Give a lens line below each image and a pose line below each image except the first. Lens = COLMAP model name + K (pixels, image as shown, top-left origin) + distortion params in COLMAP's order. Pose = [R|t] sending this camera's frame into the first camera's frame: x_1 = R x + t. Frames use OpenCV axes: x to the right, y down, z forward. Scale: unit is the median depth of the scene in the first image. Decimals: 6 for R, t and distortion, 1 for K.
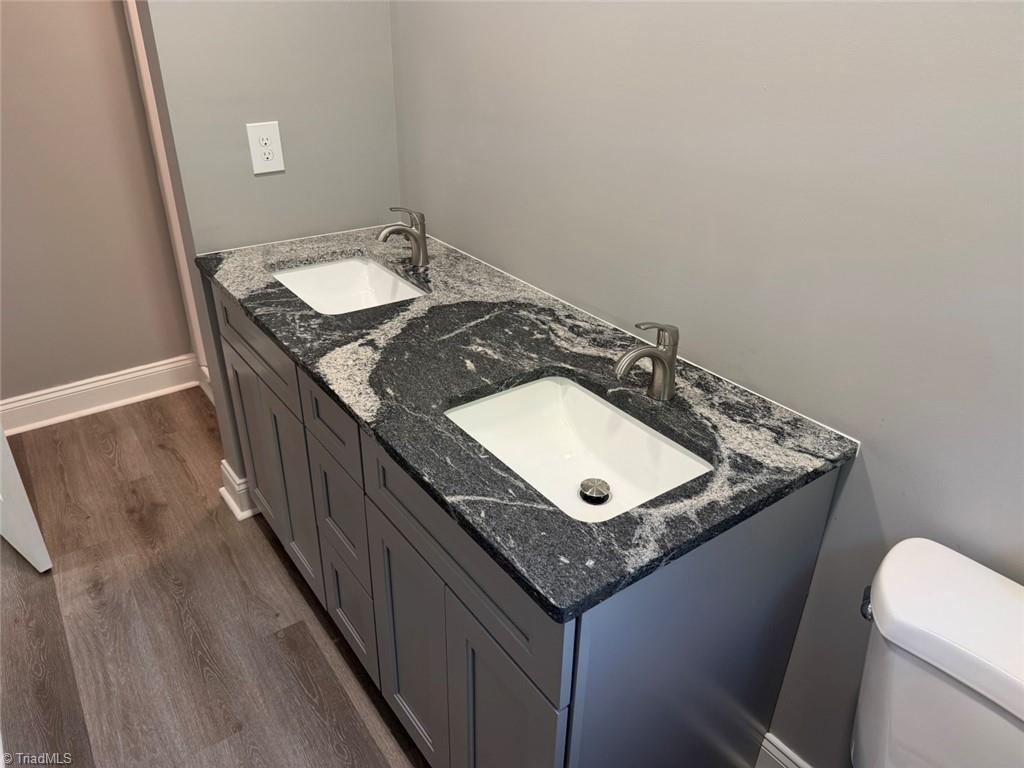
lens RADIAL K [[728.1, 0, 514.1], [0, 728.1, 387.3], [0, 0, 1]] dist [0.097572, -0.006144]
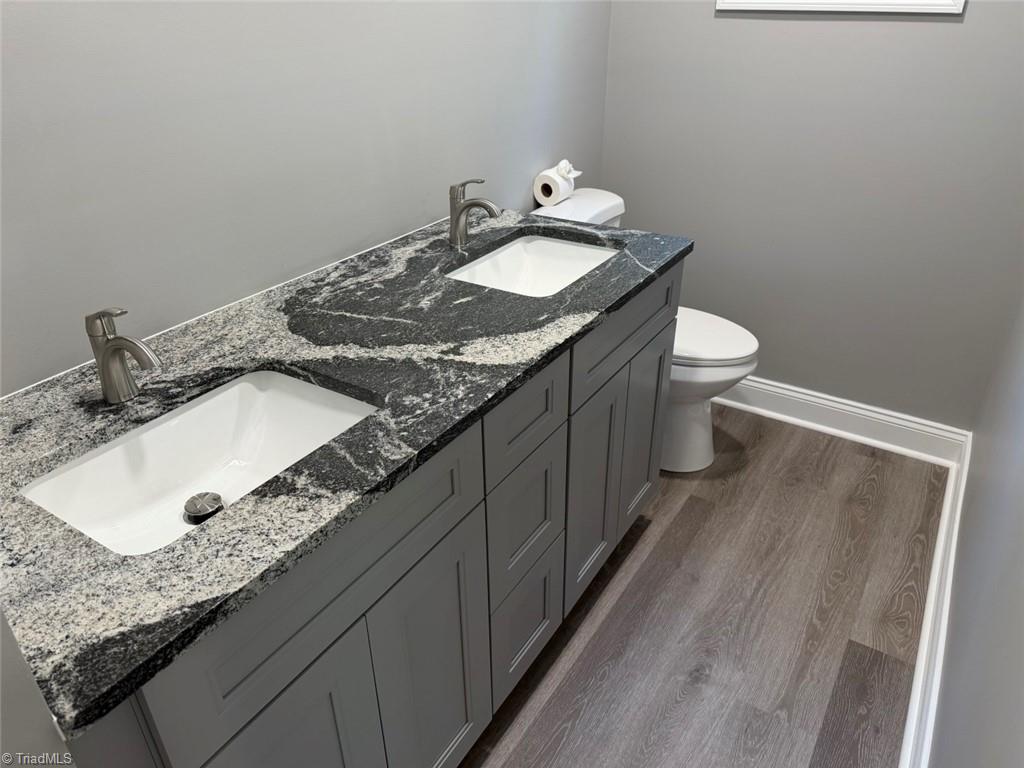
lens RADIAL K [[728.1, 0, 518.2], [0, 728.1, 383.0], [0, 0, 1]] dist [0.097572, -0.006144]
pose [[-0.380186, -0.459808, 0.802518, -0.892269], [0.436259, 0.675939, 0.593957, -0.486650], [-0.815559, 0.575919, -0.056387, 0.986372]]
